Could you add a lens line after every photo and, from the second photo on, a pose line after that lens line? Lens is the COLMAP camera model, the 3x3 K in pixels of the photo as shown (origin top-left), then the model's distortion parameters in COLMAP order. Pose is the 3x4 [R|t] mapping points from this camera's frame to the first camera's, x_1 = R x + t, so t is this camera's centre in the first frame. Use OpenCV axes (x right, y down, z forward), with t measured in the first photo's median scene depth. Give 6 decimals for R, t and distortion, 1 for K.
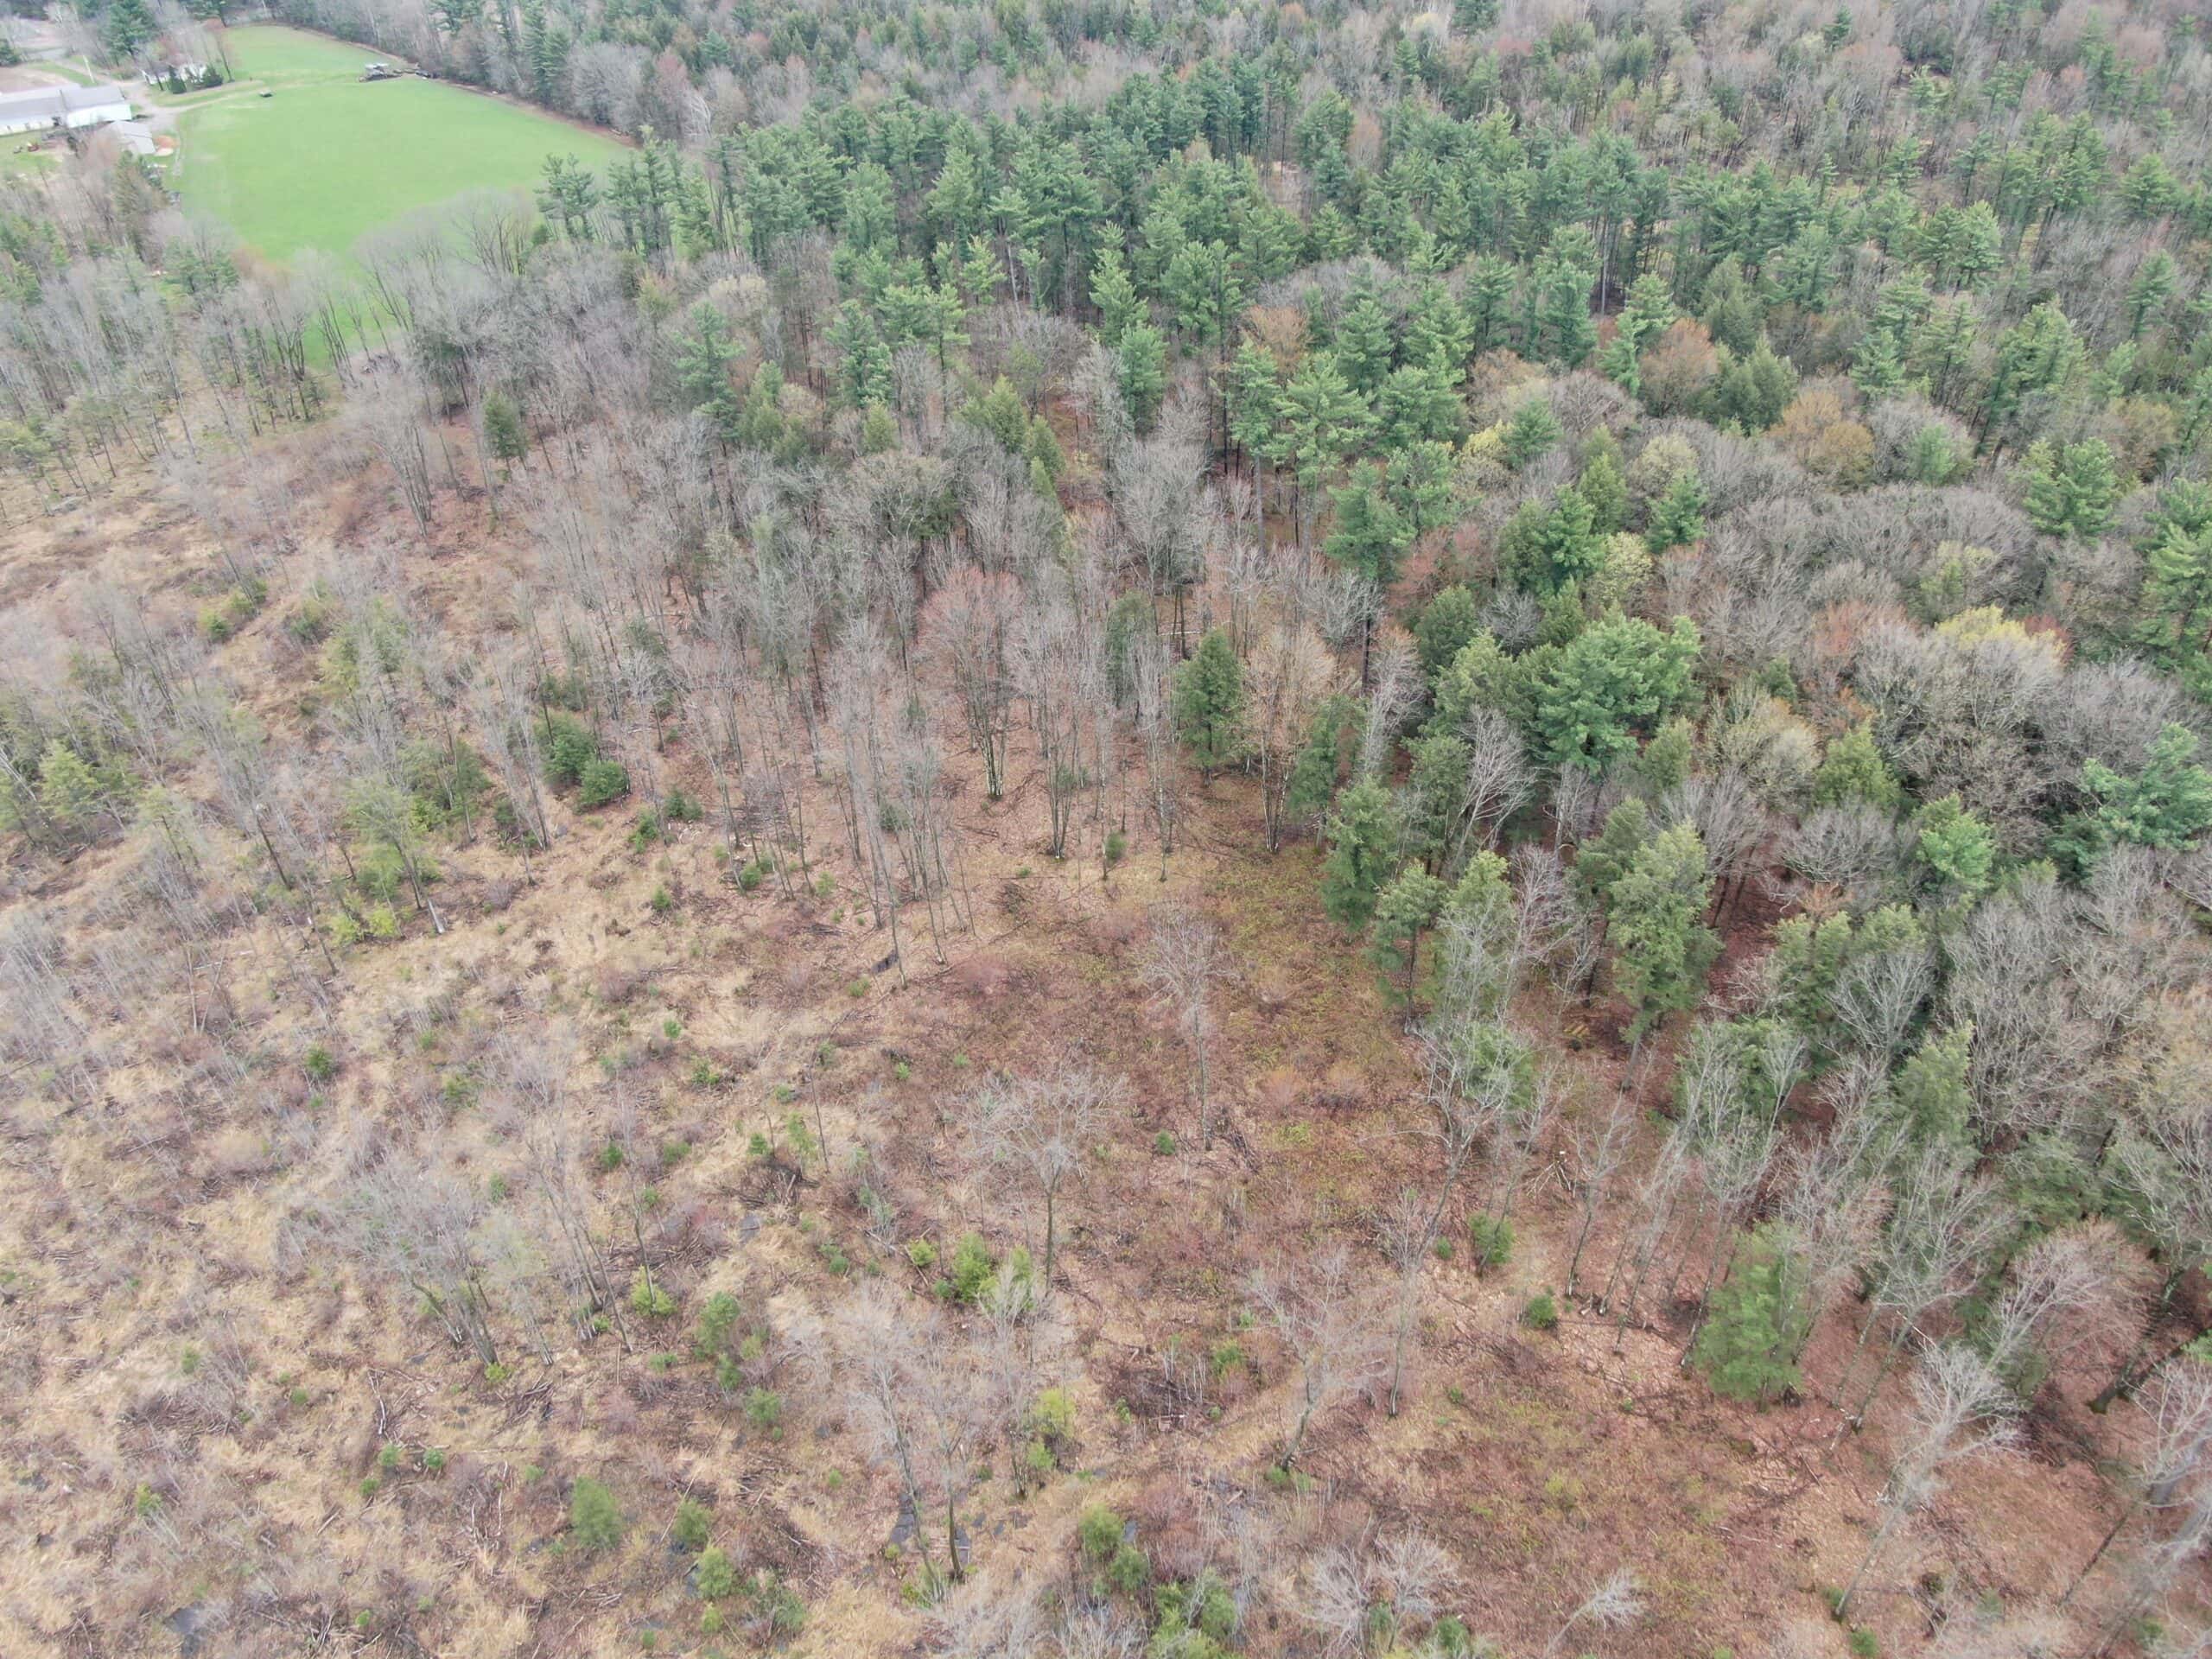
lens RADIAL K [[1581.4, 0, 1108.3], [0, 1581.4, 831.4], [0, 0, 1]] dist [-0.019162, -0.000277]
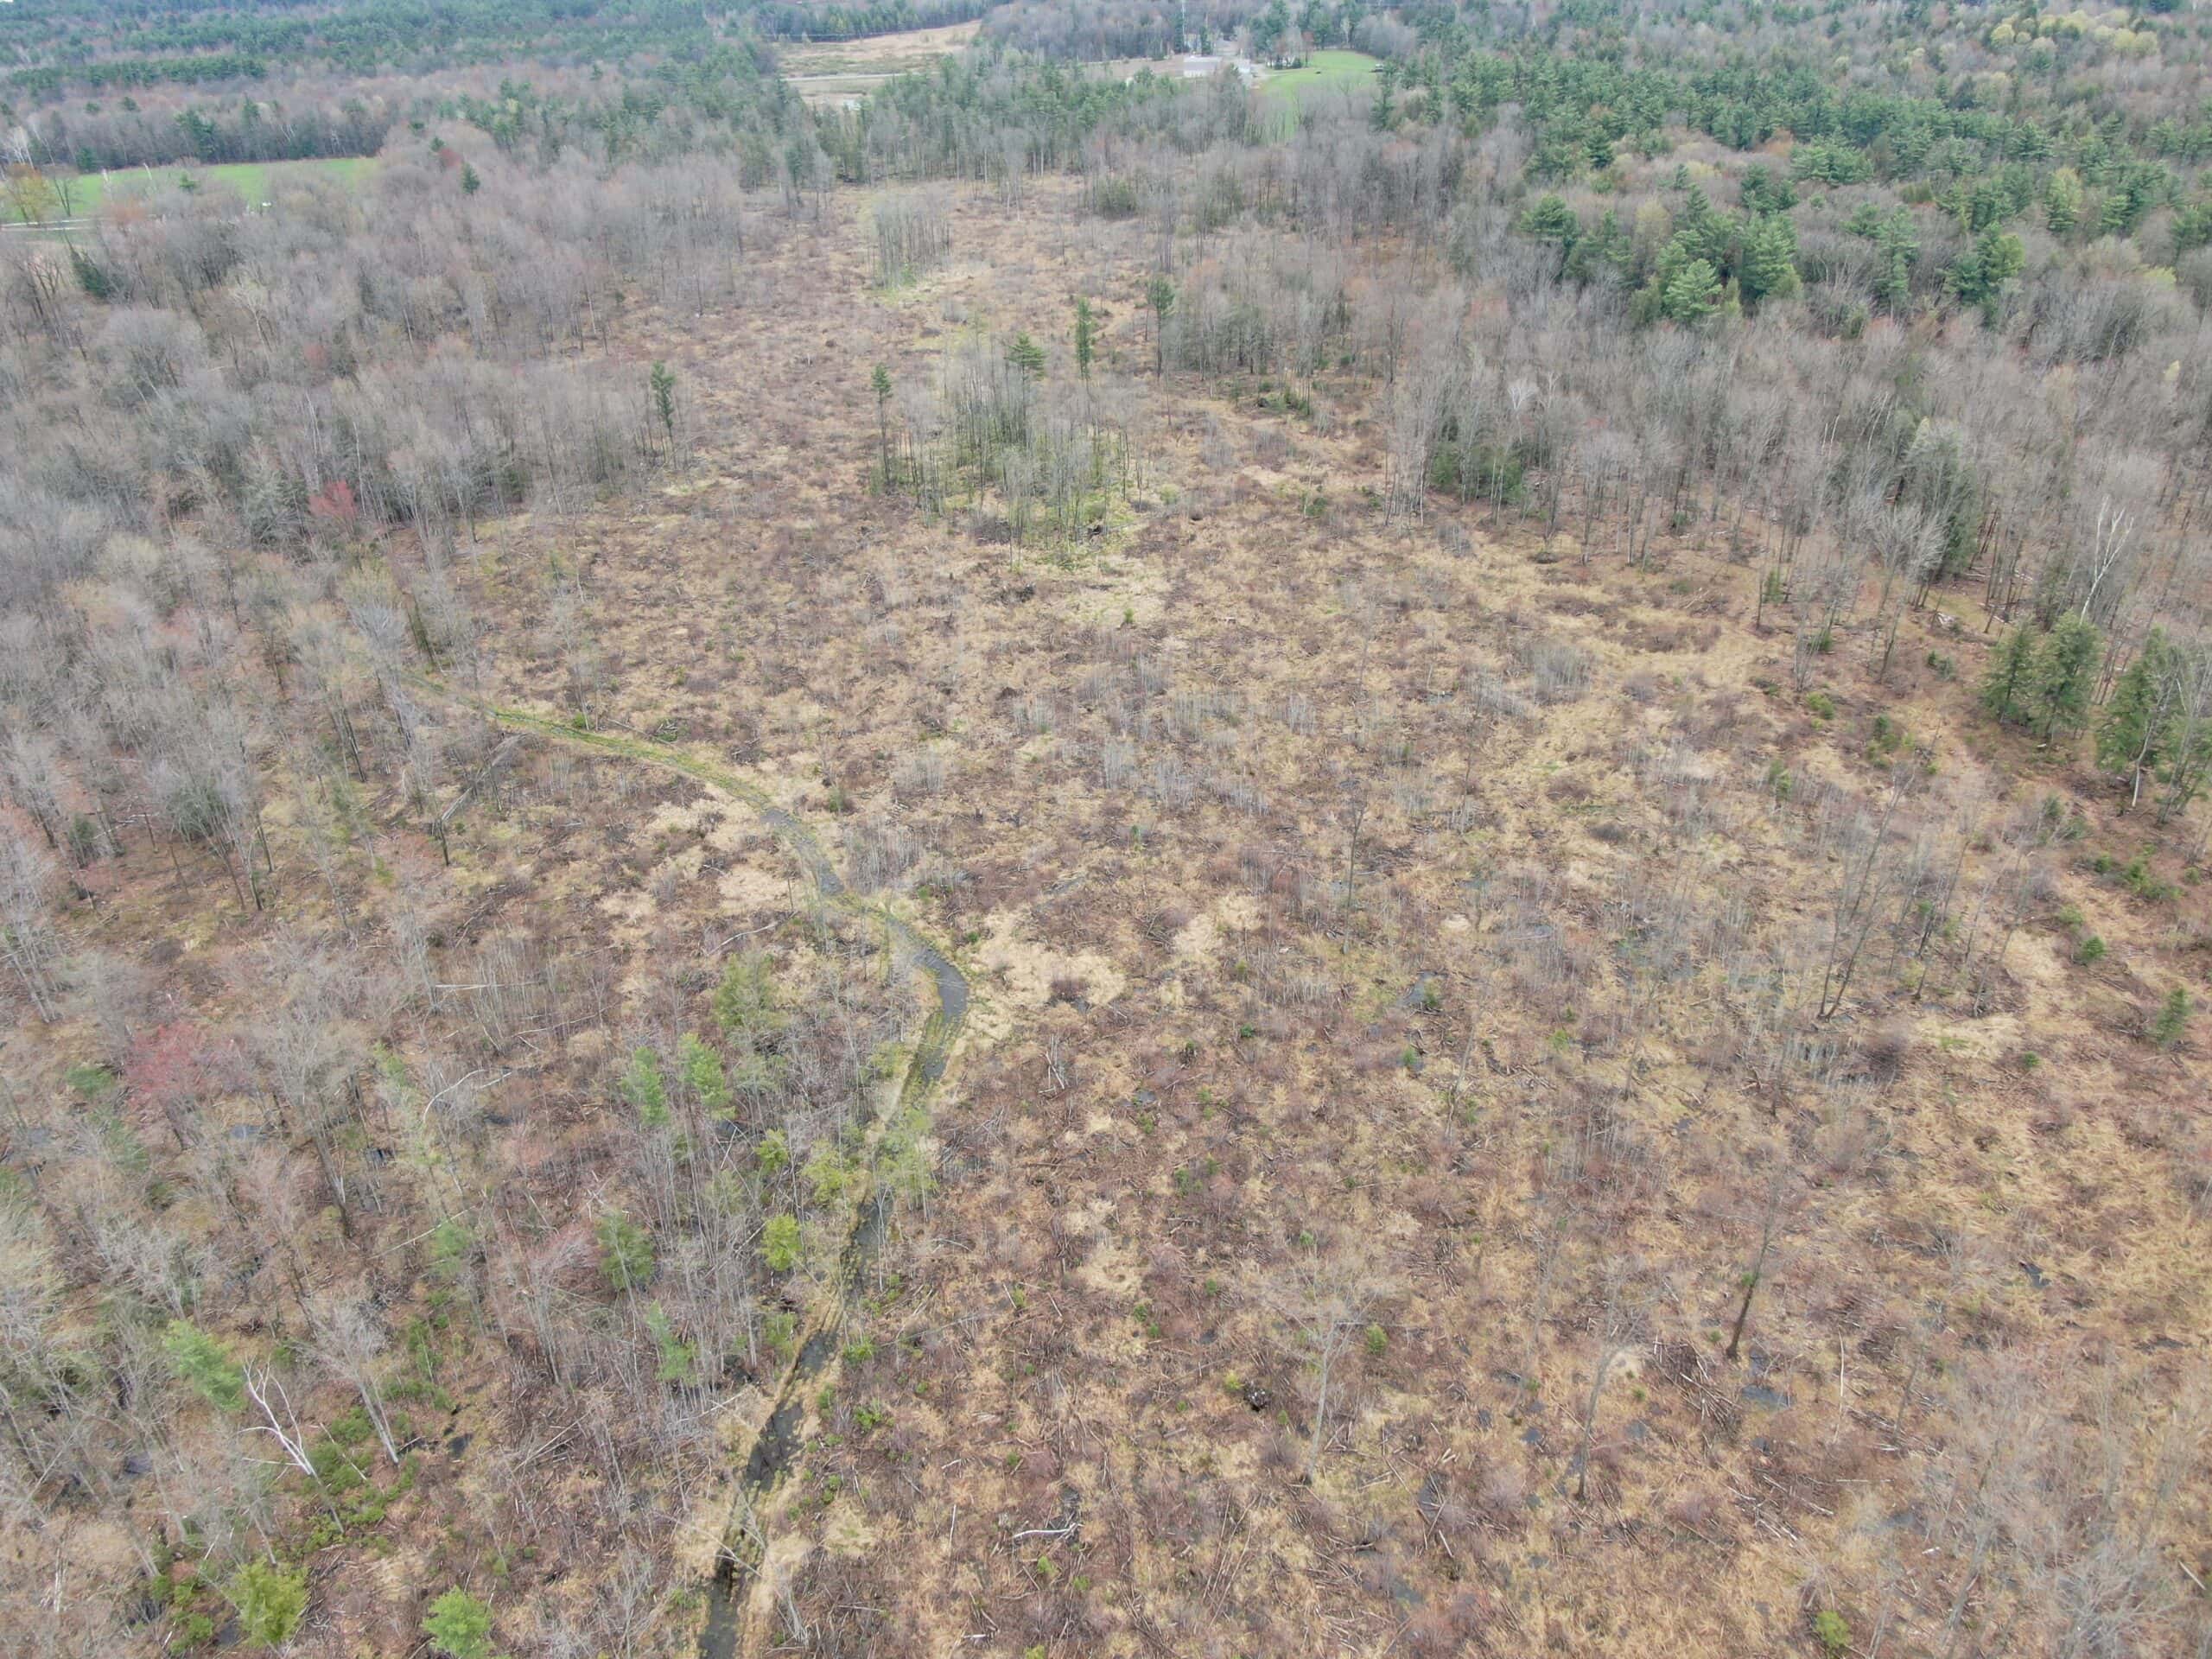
lens RADIAL K [[1581.4, 0, 1102.0], [0, 1581.4, 826.3], [0, 0, 1]] dist [-0.019162, -0.000277]
pose [[0.799085, 0.309522, -0.515422, 1.383906], [-0.353426, 0.935361, 0.013771, 1.199452], [0.486368, 0.171159, 0.856826, -1.565114]]
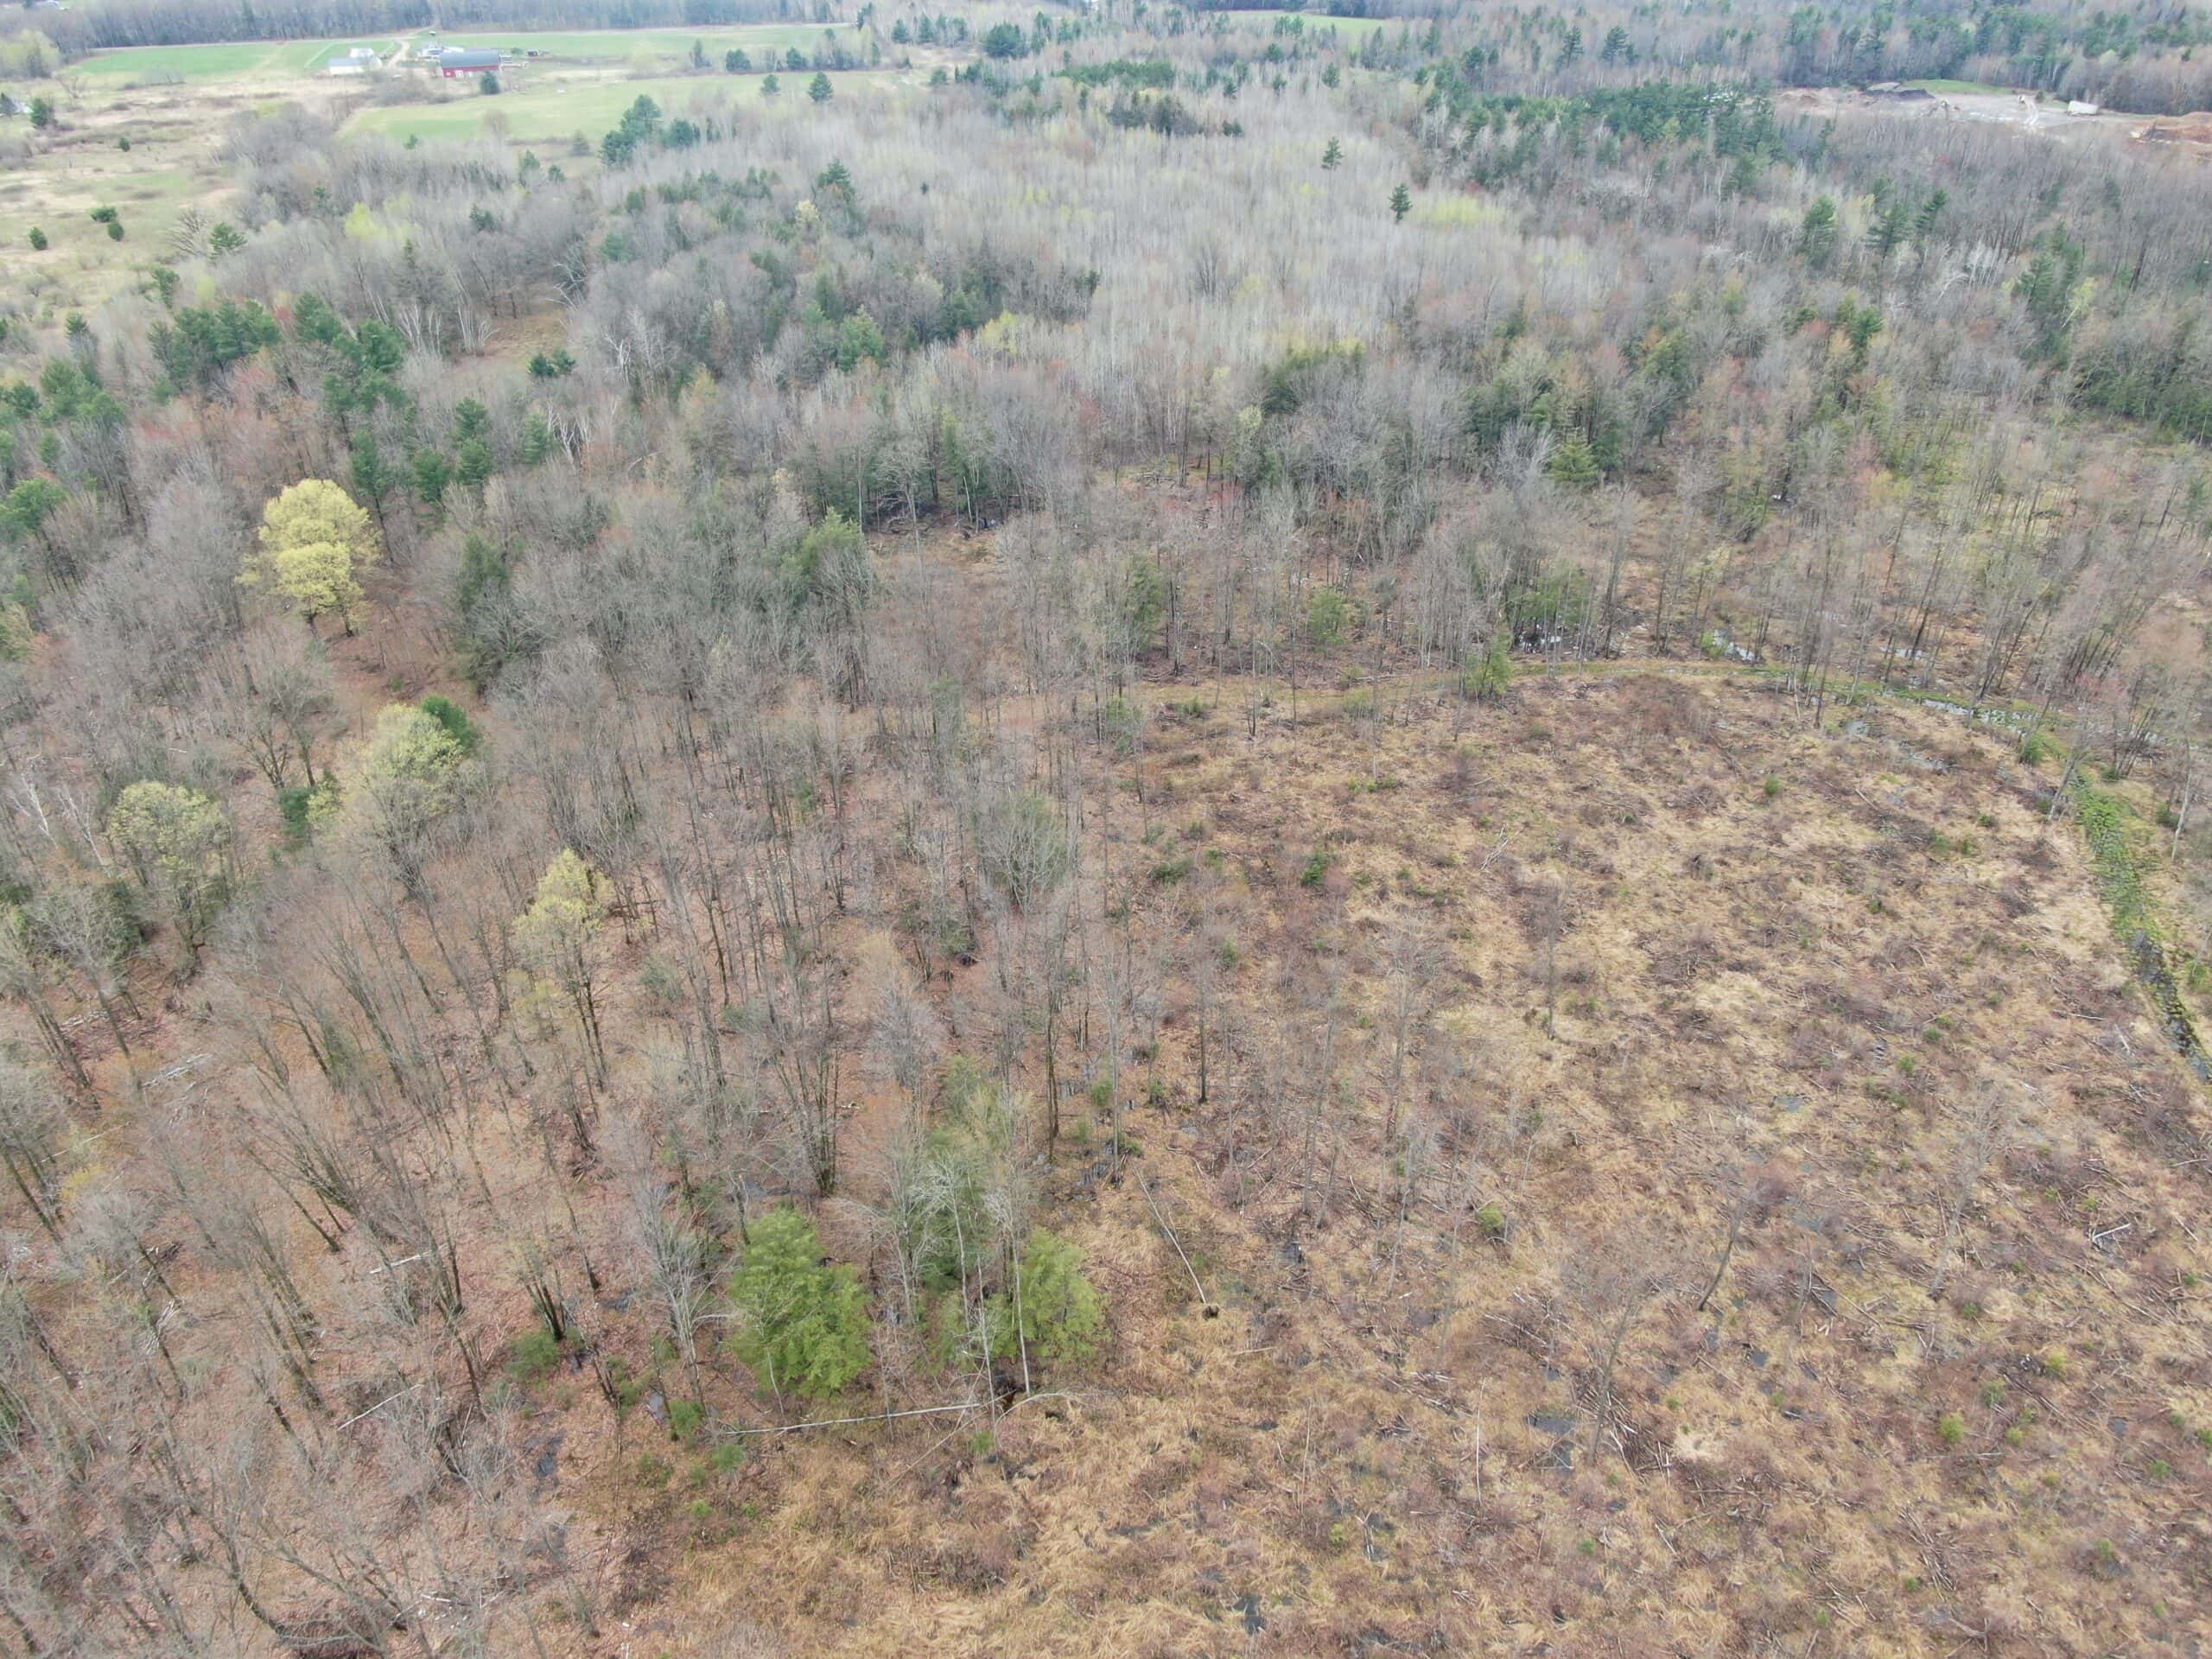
lens RADIAL K [[1581.4, 0, 1100.3], [0, 1581.4, 830.3], [0, 0, 1]] dist [-0.019162, -0.000277]
pose [[-0.889378, -0.231747, 0.394081, 1.291872], [0.297367, 0.361483, 0.883687, 0.509959], [-0.347245, 0.903119, -0.252582, -0.673260]]
